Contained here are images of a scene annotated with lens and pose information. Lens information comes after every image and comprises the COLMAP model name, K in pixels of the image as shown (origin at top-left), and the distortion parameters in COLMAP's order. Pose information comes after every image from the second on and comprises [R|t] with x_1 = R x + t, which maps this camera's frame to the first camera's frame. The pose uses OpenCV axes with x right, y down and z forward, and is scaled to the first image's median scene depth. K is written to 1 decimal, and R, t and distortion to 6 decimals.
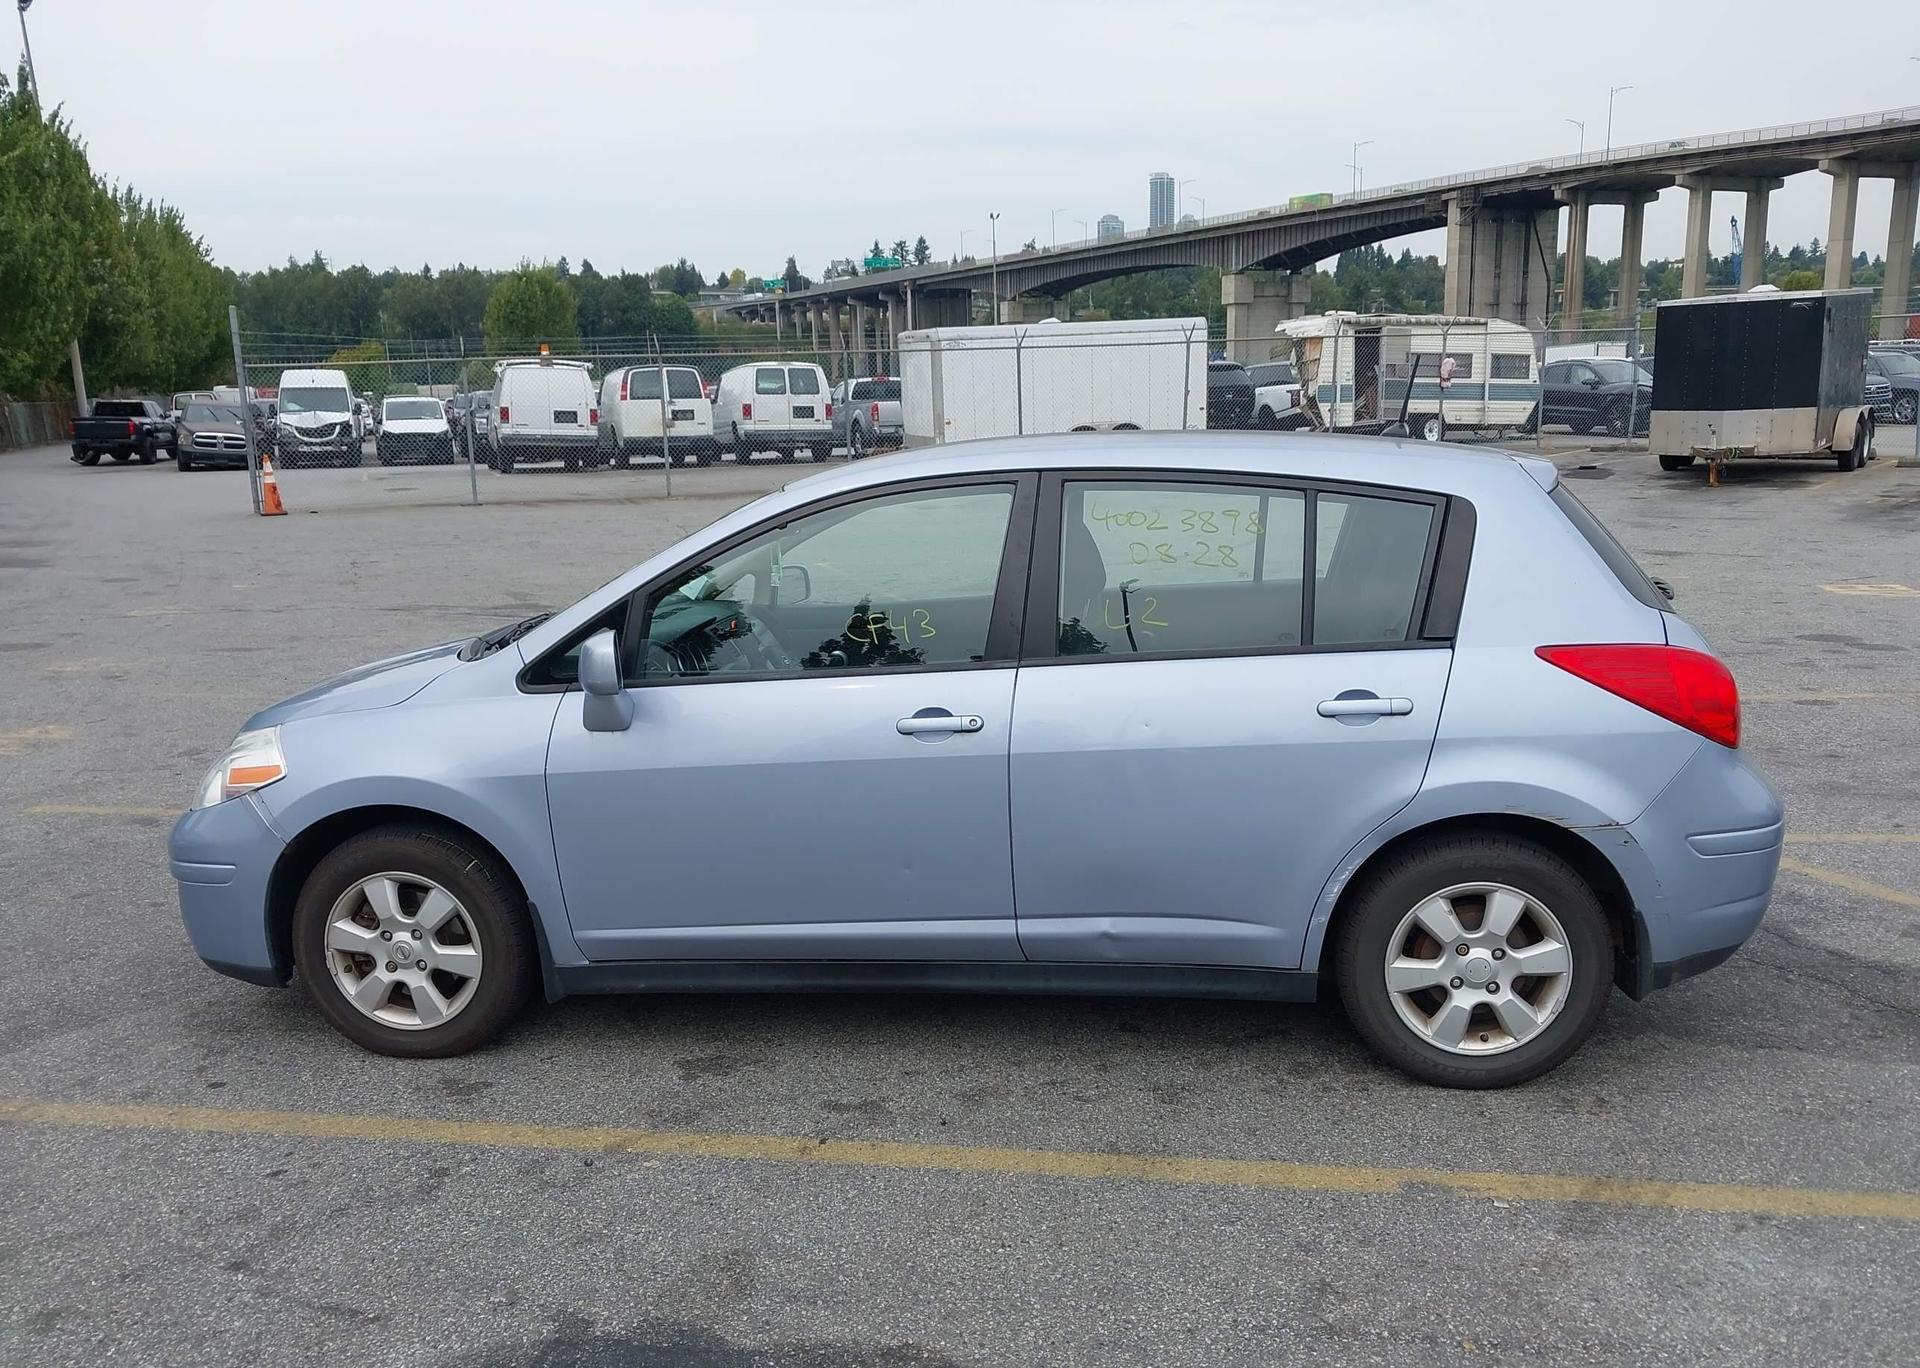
lens RADIAL K [[1526.1, 0, 951.9], [0, 1526.1, 680.0], [0, 0, 1]] dist [0.005681, -0.007307]
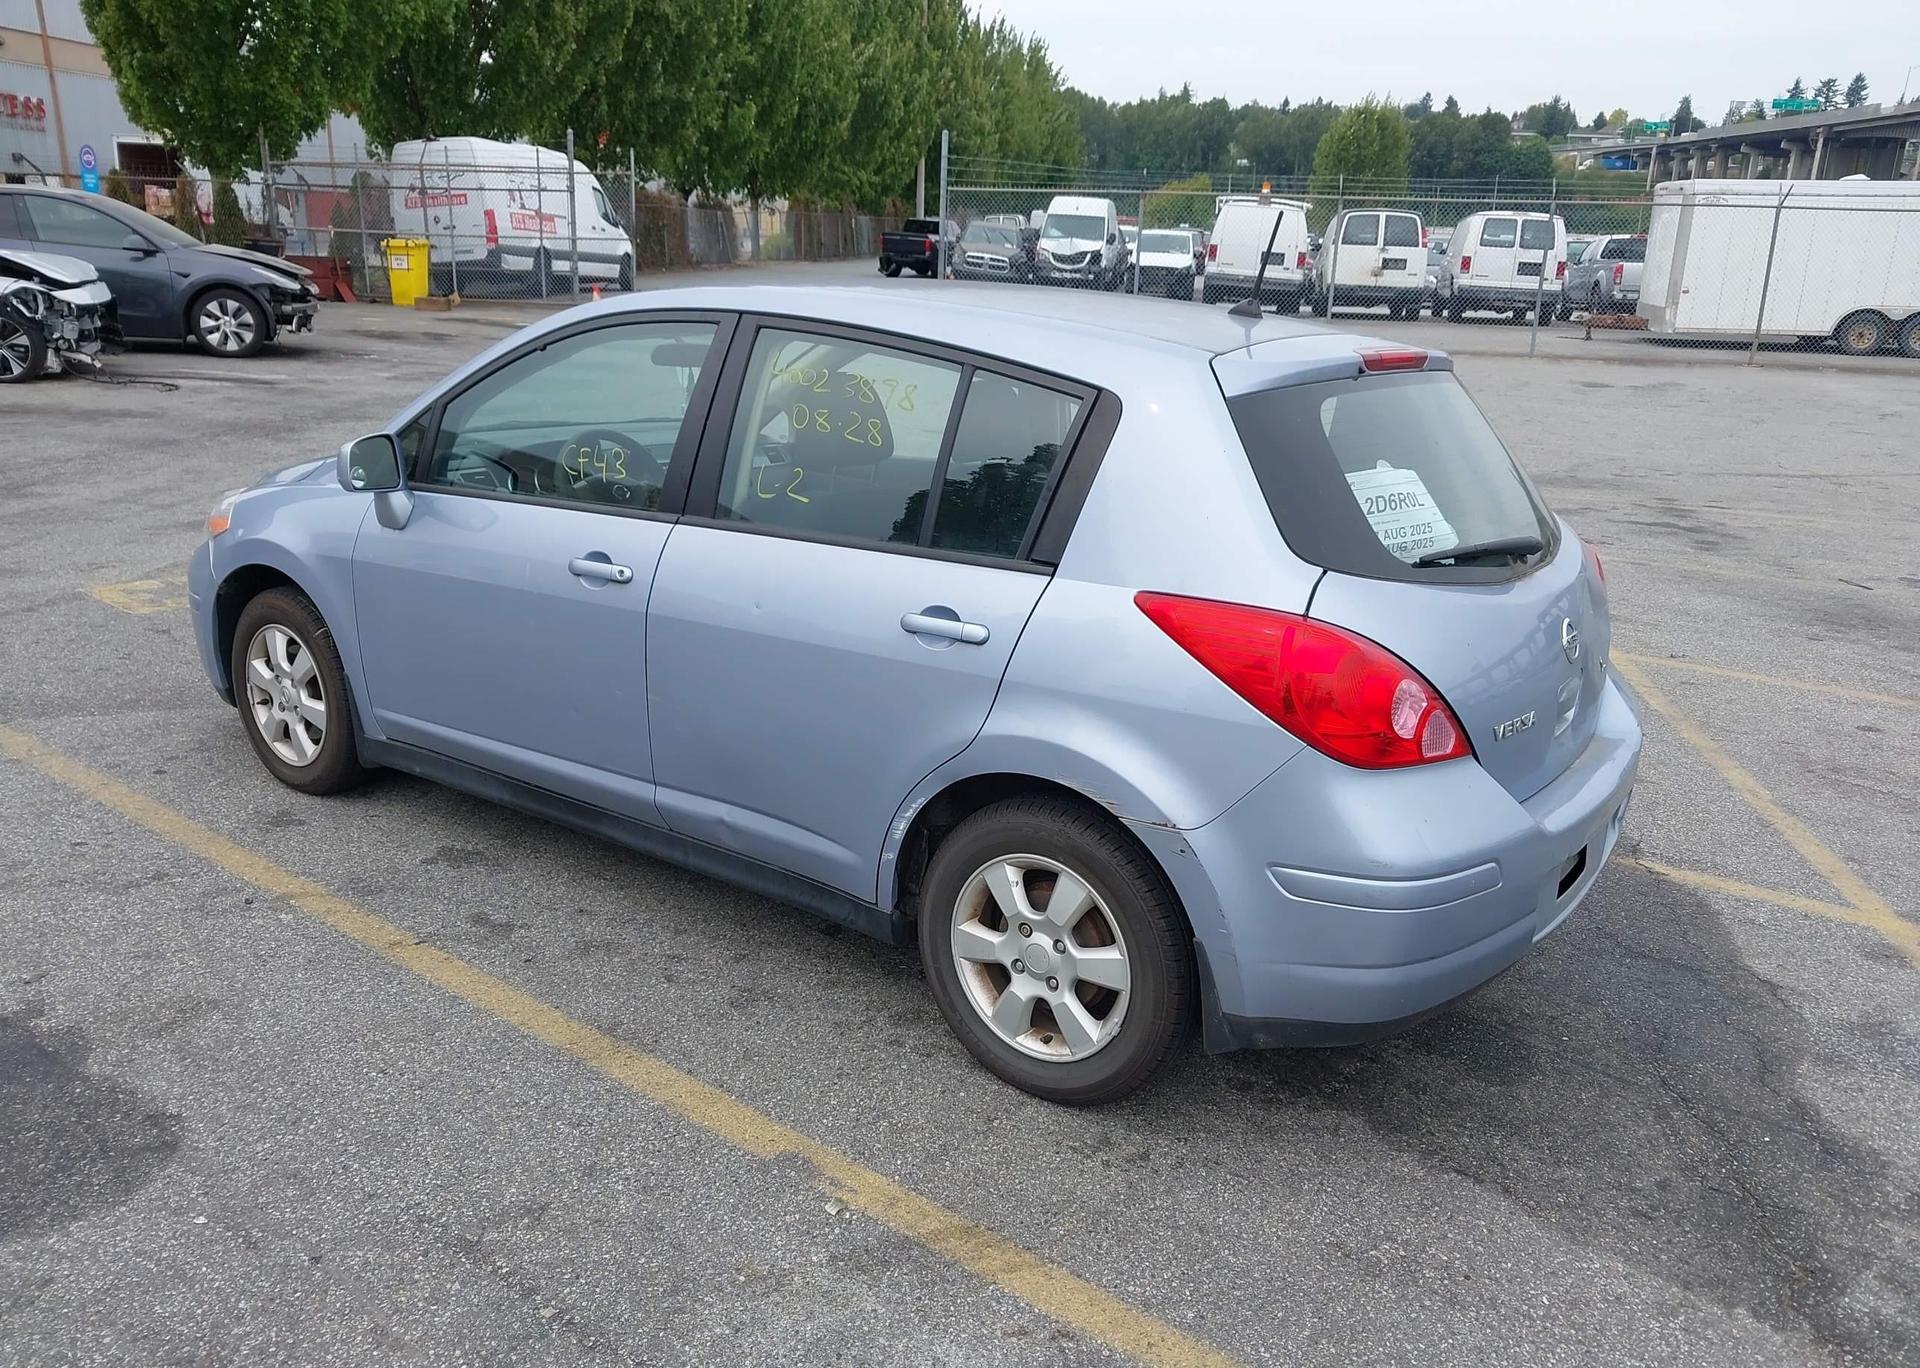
lens RADIAL K [[1526.1, 0, 958.3], [0, 1526.1, 702.5], [0, 0, 1]] dist [0.005681, -0.007307]
pose [[0.867797, 0.198123, -0.455714, 0.602740], [-0.146764, 0.978357, 0.145867, -0.059030], [0.474751, -0.059701, 0.878093, 0.230765]]
